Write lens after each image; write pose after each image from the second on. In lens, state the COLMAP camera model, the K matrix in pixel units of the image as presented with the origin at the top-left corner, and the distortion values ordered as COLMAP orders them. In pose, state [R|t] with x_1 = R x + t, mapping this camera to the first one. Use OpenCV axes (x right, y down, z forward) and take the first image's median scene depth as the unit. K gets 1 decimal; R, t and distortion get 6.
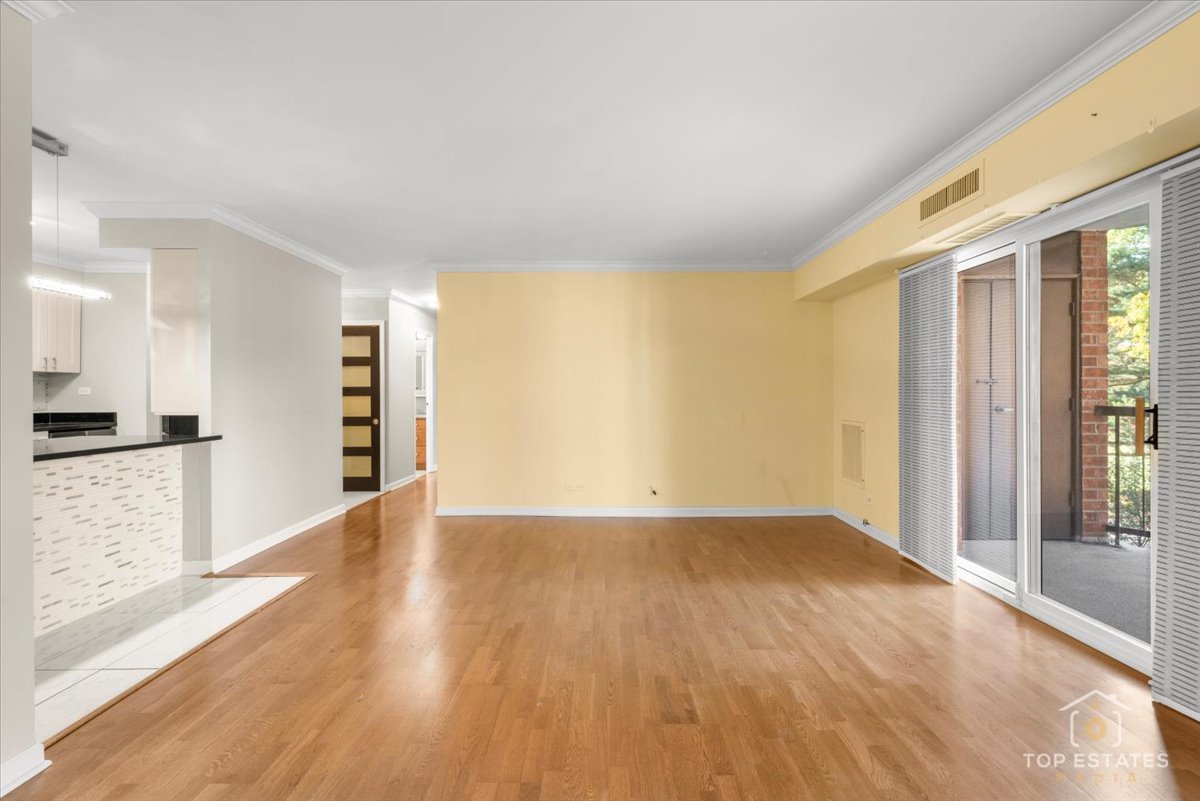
lens RADIAL K [[542.4, 0, 605.4], [0, 542.4, 394.5], [0, 0, 1]] dist [-0.006896, 0.002580]
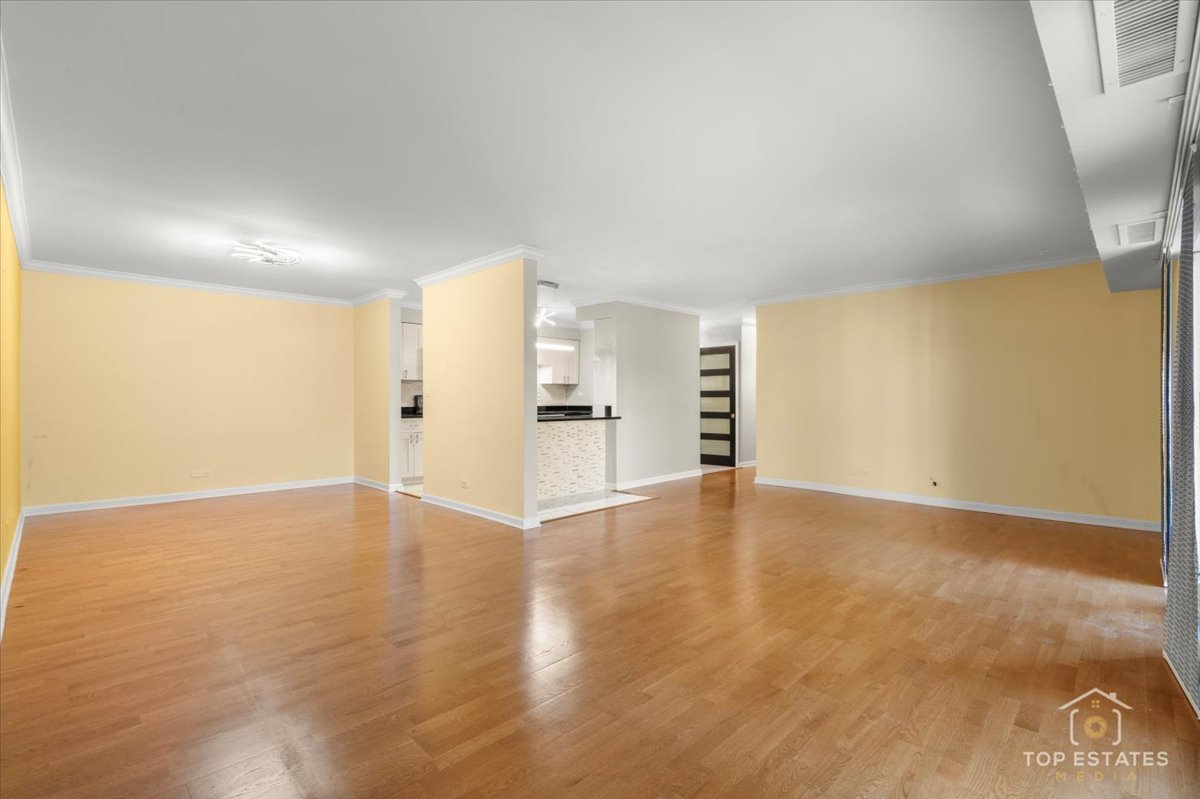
lens RADIAL K [[542.4, 0, 612.9], [0, 542.4, 394.6], [0, 0, 1]] dist [-0.006896, 0.002580]
pose [[0.723996, -0.003238, -0.689797, 0.457799], [-0.002492, 0.999970, -0.007311, 0.011466], [0.689800, 0.007012, 0.723966, -0.301855]]
